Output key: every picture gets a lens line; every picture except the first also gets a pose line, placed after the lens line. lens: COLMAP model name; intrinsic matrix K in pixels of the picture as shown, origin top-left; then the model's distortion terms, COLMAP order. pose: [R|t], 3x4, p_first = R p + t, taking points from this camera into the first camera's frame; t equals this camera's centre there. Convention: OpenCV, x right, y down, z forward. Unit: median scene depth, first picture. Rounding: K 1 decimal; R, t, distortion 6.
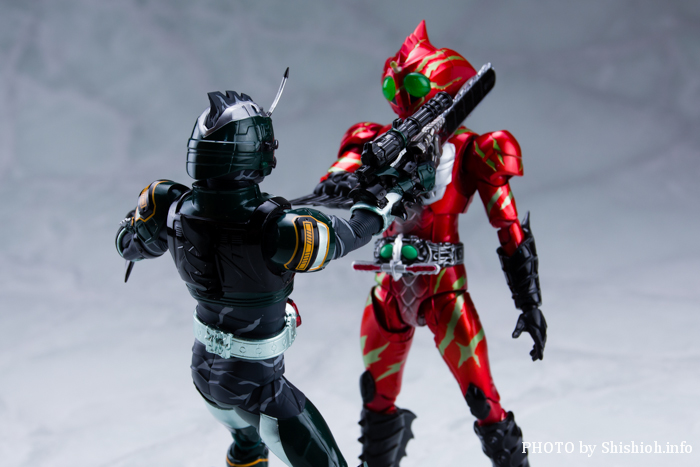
lens RADIAL K [[1456.0, 0, 341.3], [0, 1456.0, 282.6], [0, 0, 1]] dist [0.030962, 0.000000]
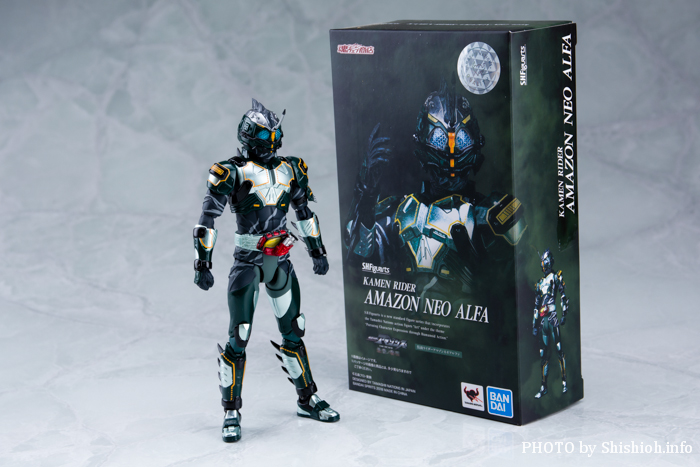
lens RADIAL K [[1499.7, 0, 358.2], [0, 1499.7, 242.0], [0, 0, 1]] dist [0.084029, 0.000000]
pose [[0.996678, 0.063669, -0.050789, 0.039986], [-0.065019, 0.997561, -0.025395, -0.029609], [0.049048, 0.028613, 0.998386, -0.164059]]
